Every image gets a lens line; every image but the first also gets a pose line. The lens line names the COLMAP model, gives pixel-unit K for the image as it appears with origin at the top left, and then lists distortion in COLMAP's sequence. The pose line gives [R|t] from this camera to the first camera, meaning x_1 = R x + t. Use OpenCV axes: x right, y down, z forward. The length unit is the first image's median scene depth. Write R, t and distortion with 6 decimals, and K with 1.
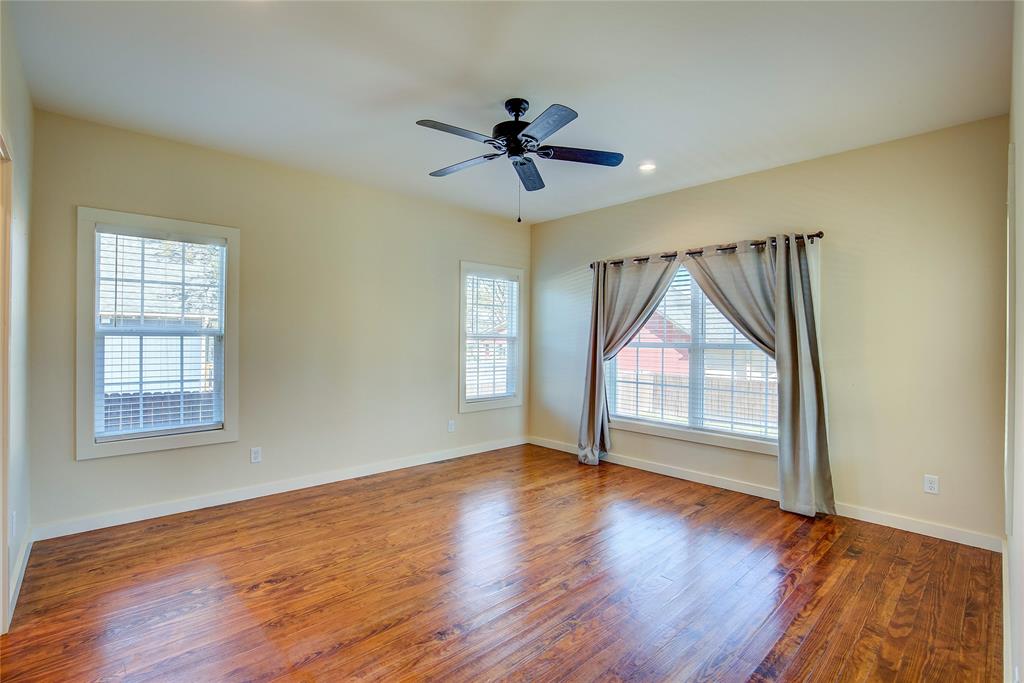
lens RADIAL K [[473.1, 0, 506.8], [0, 473.1, 339.4], [0, 0, 1]] dist [-0.023231, 0.000651]
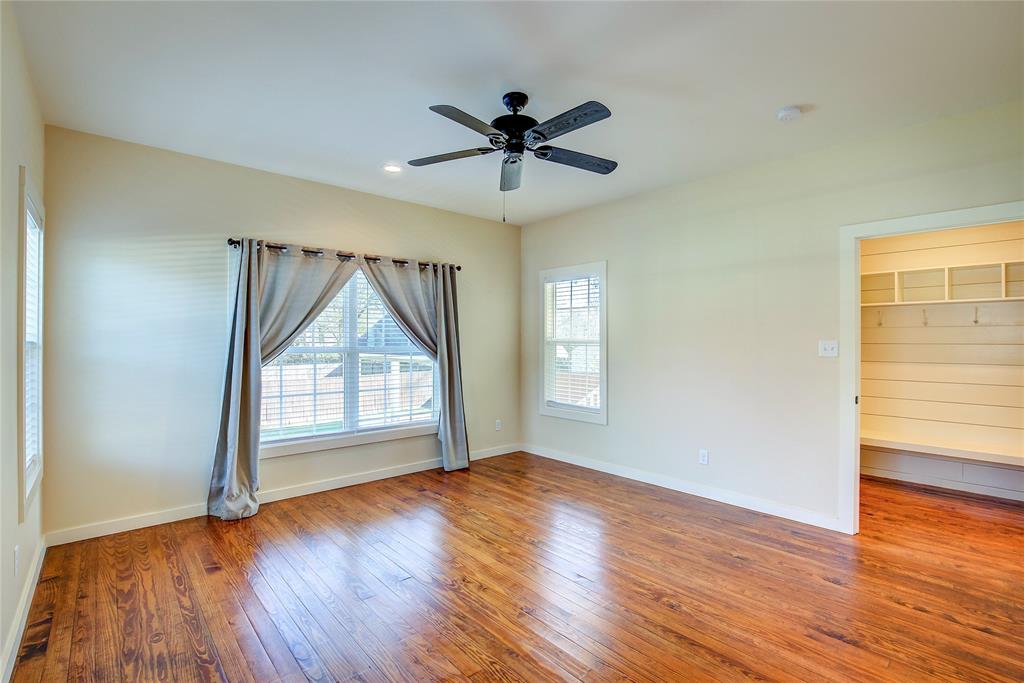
lens RADIAL K [[475.3, 0, 518.4], [0, 475.3, 338.4], [0, 0, 1]] dist [-0.027655, 0.004914]
pose [[-0.000232, -0.003727, 0.999993, -0.706759], [-0.002256, 0.999991, 0.003726, -0.016668], [-0.999997, -0.002255, -0.000241, 0.757132]]
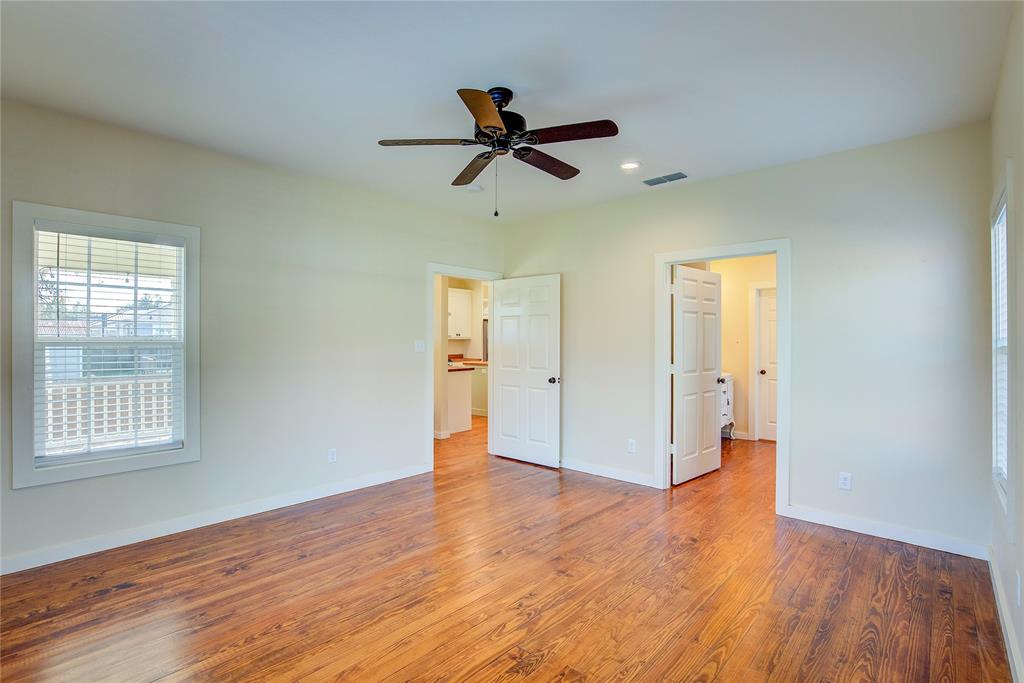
lens RADIAL K [[475.3, 0, 518.4], [0, 475.3, 338.4], [0, 0, 1]] dist [-0.027655, 0.004914]
pose [[-0.995078, -0.011948, -0.098372, 0.054295], [-0.011613, 0.999925, -0.003977, -0.014165], [0.098412, -0.002815, -0.995142, 1.464044]]
